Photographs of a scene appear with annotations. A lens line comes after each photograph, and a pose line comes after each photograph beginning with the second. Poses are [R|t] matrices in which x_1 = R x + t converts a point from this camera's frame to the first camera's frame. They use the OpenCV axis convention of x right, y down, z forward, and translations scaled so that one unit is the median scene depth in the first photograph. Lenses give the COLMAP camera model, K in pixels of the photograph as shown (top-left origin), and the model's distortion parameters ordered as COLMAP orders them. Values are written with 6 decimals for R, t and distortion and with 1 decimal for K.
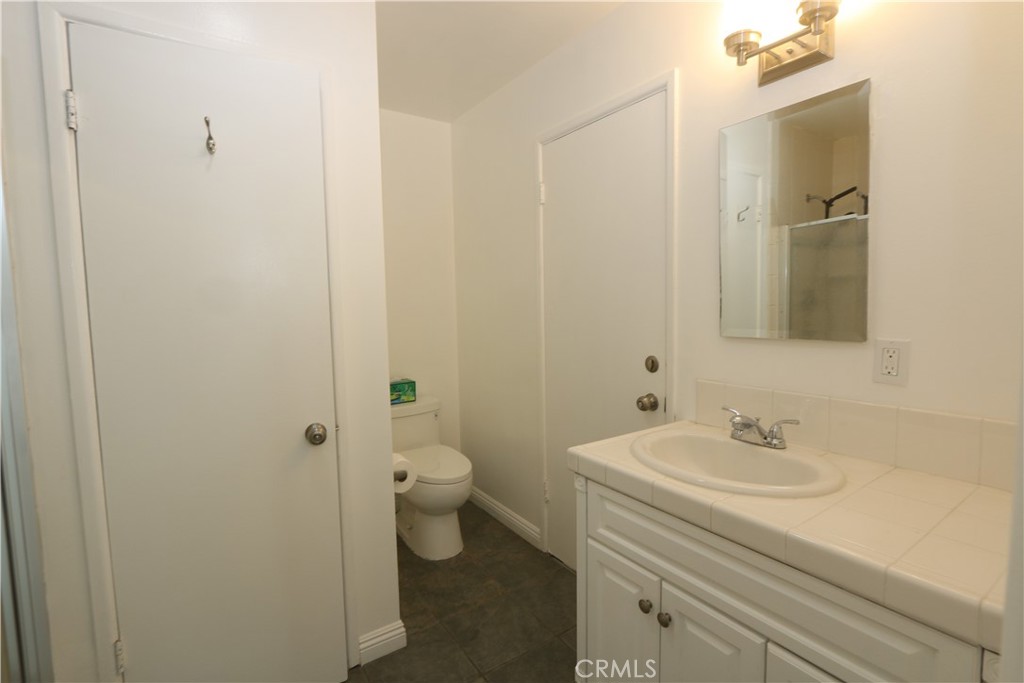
lens RADIAL K [[469.3, 0, 507.1], [0, 469.3, 331.8], [0, 0, 1]] dist [-0.014760, 0.000658]
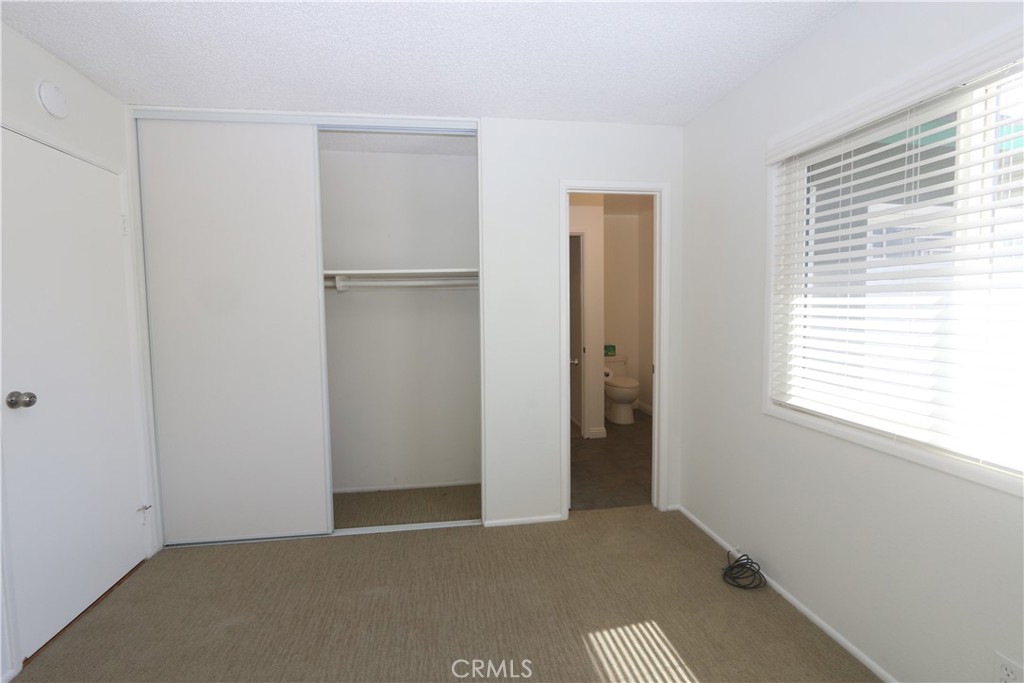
lens RADIAL K [[474.2, 0, 512.0], [0, 474.2, 341.5], [0, 0, 1]] dist [-0.026876, 0.000066]
pose [[0.905331, 0.041685, -0.422656, 0.321547], [-0.039671, 0.999121, 0.013565, 0.074503], [0.422850, 0.004486, 0.906188, -1.294185]]
